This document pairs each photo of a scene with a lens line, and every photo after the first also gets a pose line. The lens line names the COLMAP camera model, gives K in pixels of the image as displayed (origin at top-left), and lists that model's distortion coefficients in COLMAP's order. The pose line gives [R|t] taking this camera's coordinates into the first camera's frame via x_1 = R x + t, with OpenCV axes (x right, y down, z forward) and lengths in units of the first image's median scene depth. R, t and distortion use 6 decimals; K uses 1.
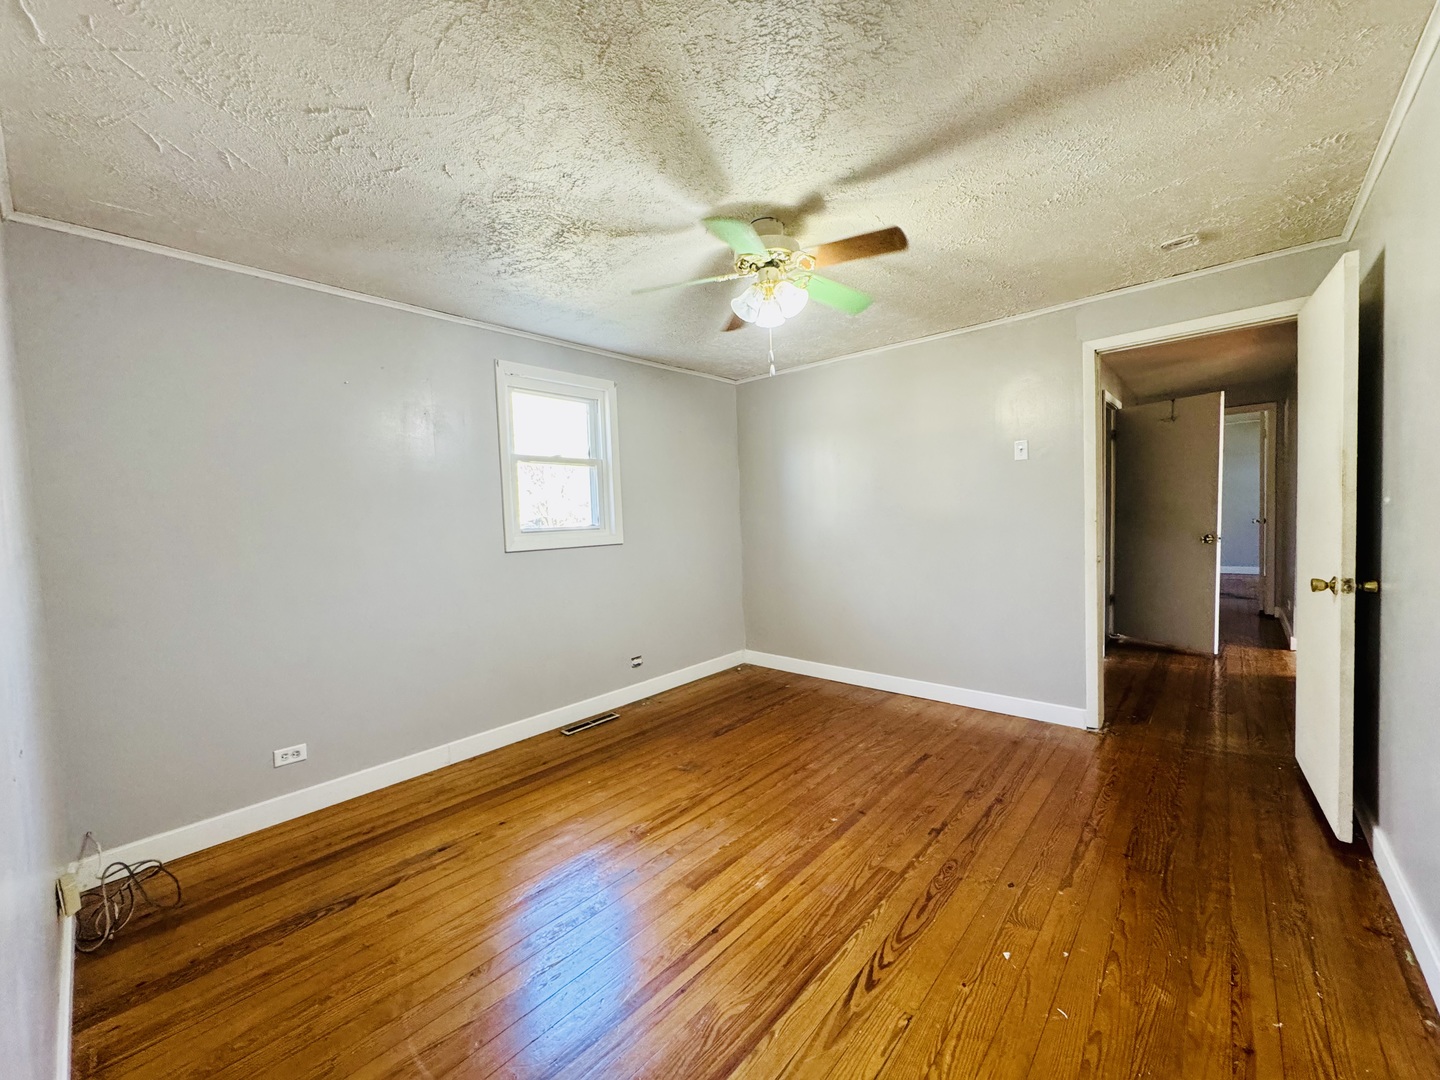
lens RADIAL K [[571.6, 0, 720.0], [0, 571.6, 540.0], [0, 0, 1]] dist [-0.001417, 0.000351]
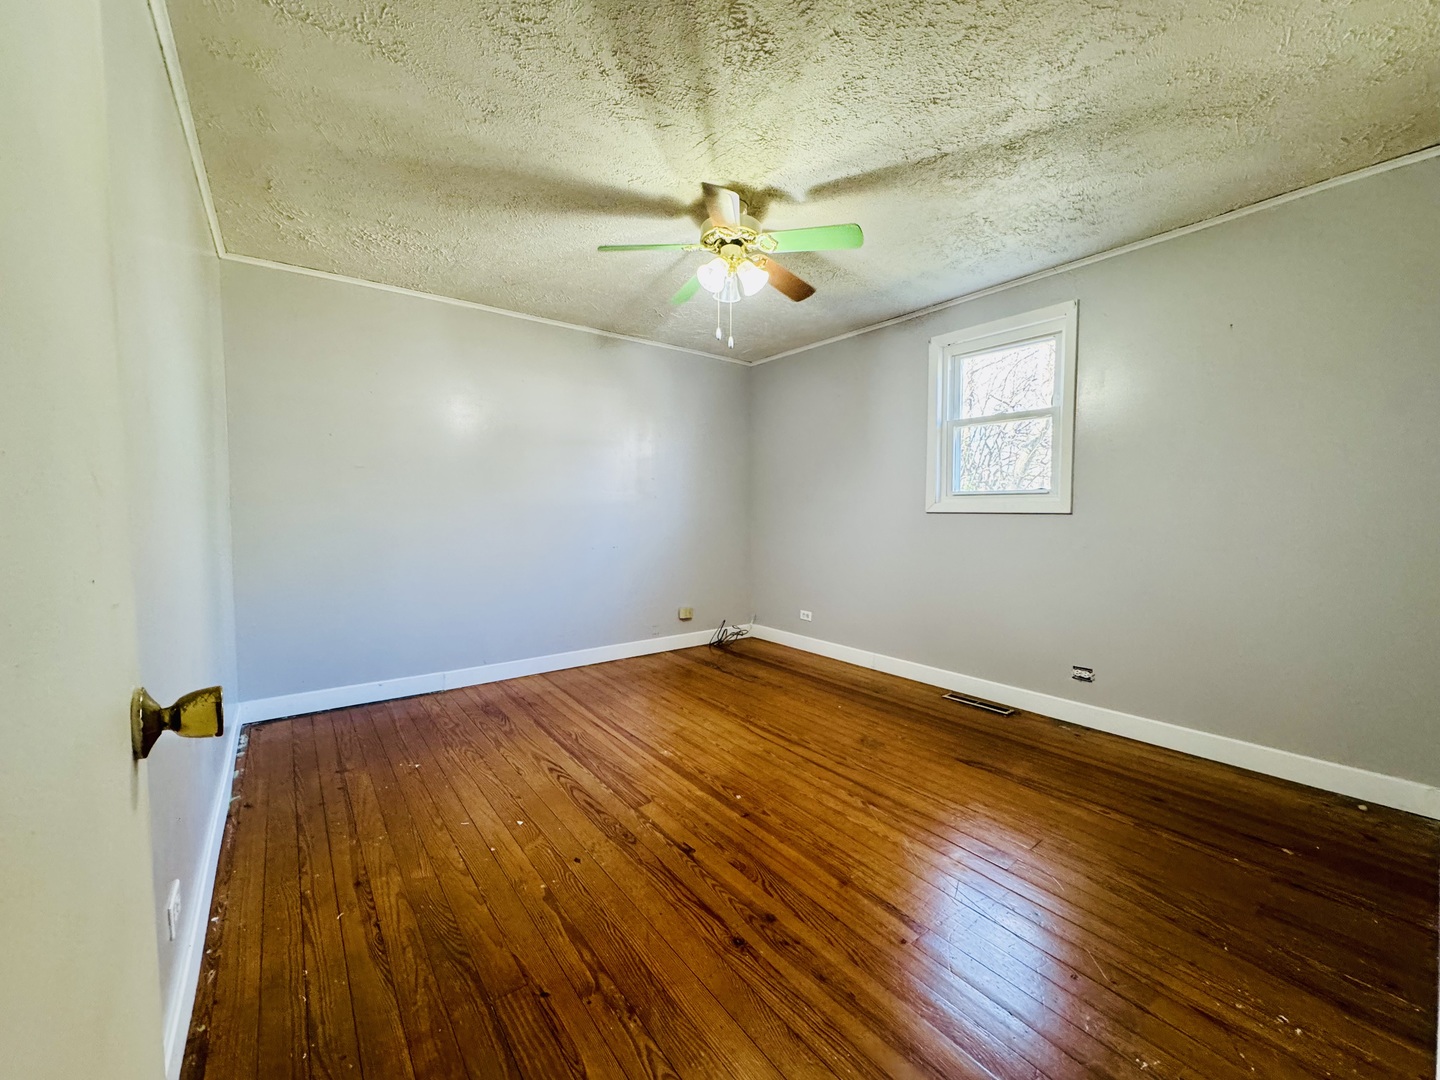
lens RADIAL K [[571.6, 0, 720.0], [0, 571.6, 540.0], [0, 0, 1]] dist [-0.001417, 0.000351]
pose [[-0.191176, 0.091752, -0.977258, 1.102378], [-0.030678, 0.994577, 0.099380, -0.032859], [0.981076, 0.048979, -0.187325, 1.127710]]
